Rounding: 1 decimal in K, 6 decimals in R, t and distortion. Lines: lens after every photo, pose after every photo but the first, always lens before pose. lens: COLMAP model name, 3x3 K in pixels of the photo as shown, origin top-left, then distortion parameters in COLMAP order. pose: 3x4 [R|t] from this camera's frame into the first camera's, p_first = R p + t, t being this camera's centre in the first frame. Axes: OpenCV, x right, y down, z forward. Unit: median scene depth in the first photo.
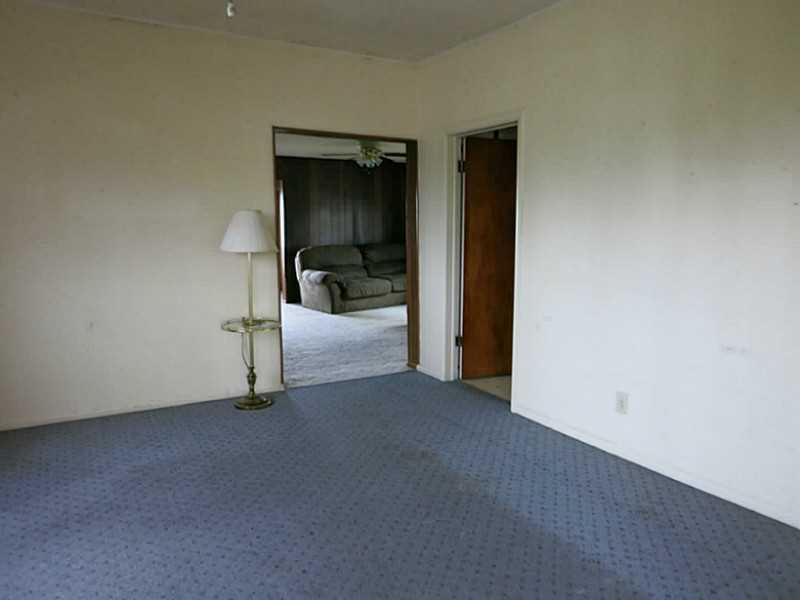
lens RADIAL K [[574.2, 0, 400.8], [0, 574.2, 301.7], [0, 0, 1]] dist [-0.004462, -0.000212]
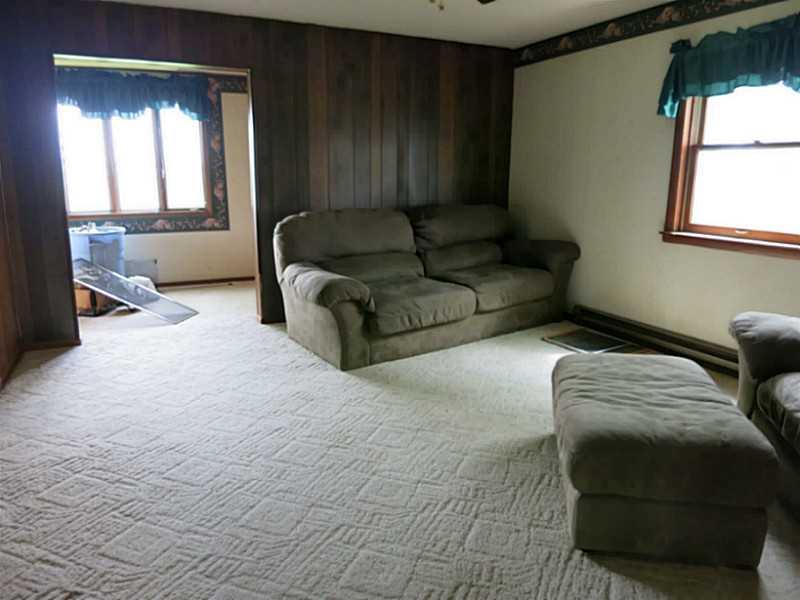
lens RADIAL K [[574.2, 0, 397.3], [0, 574.2, 298.8], [0, 0, 1]] dist [-0.004462, -0.000212]
pose [[0.995494, 0.028302, -0.090497, -0.036864], [-0.020359, 0.995955, 0.087514, -0.068031], [0.092608, -0.085277, 0.992044, 0.532881]]
